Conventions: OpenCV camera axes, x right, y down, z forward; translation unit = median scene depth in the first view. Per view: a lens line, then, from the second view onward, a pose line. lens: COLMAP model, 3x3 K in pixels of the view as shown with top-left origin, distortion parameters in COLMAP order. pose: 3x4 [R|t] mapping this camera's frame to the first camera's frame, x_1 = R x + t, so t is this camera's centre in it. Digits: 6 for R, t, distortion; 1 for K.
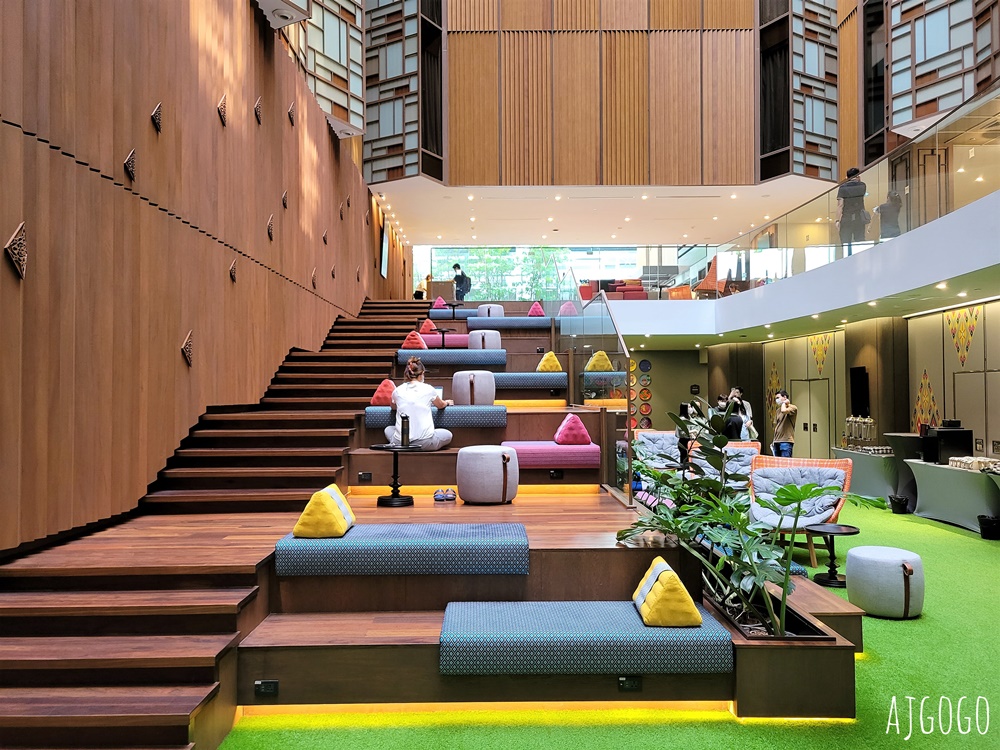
lens RADIAL K [[756.6, 0, 498.2], [0, 756.6, 375.8], [0, 0, 1]] dist [0.051465, -0.033848]
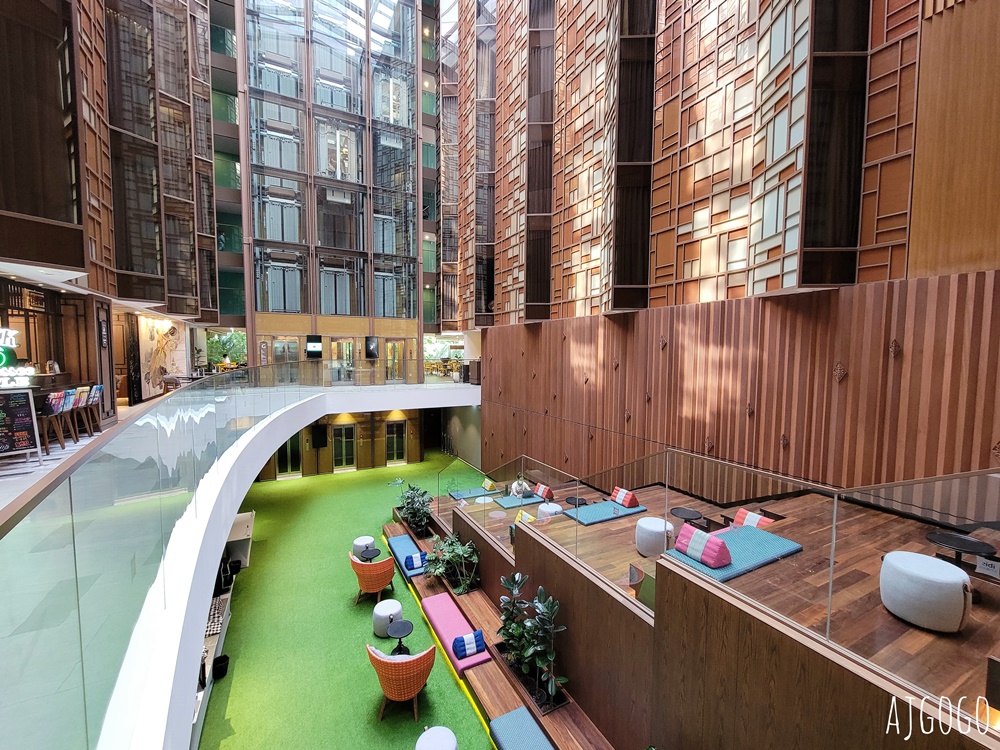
lens RADIAL K [[409.9, 0, 503.3], [0, 409.9, 378.4], [0, 0, 1]] dist [0.000819, -0.001743]
pose [[0.470329, 0.068797, -0.879805, 0.112756], [0.010868, 0.996430, 0.083726, -0.209825], [0.882424, -0.048941, 0.467902, 0.555860]]
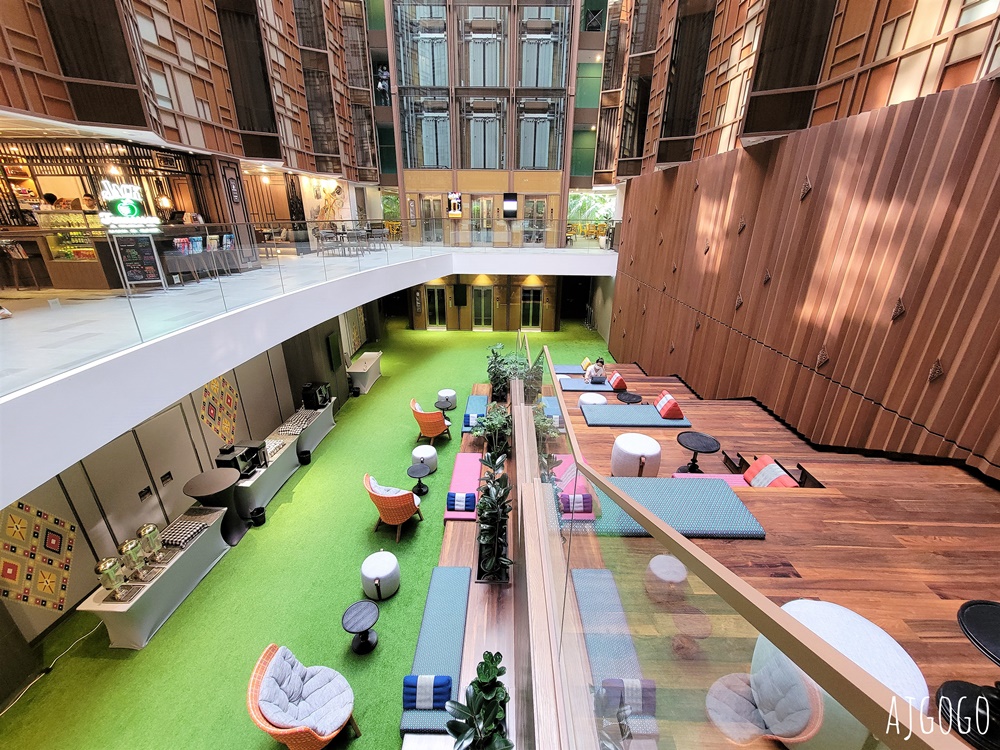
lens RADIAL K [[409.9, 0, 502.5], [0, 409.9, 379.1], [0, 0, 1]] dist [0.000819, -0.001743]
pose [[-0.011577, 0.384195, -0.923179, 0.106101], [0.014072, 0.923212, 0.384032, -0.197549], [0.999834, -0.008545, -0.016095, 0.761024]]
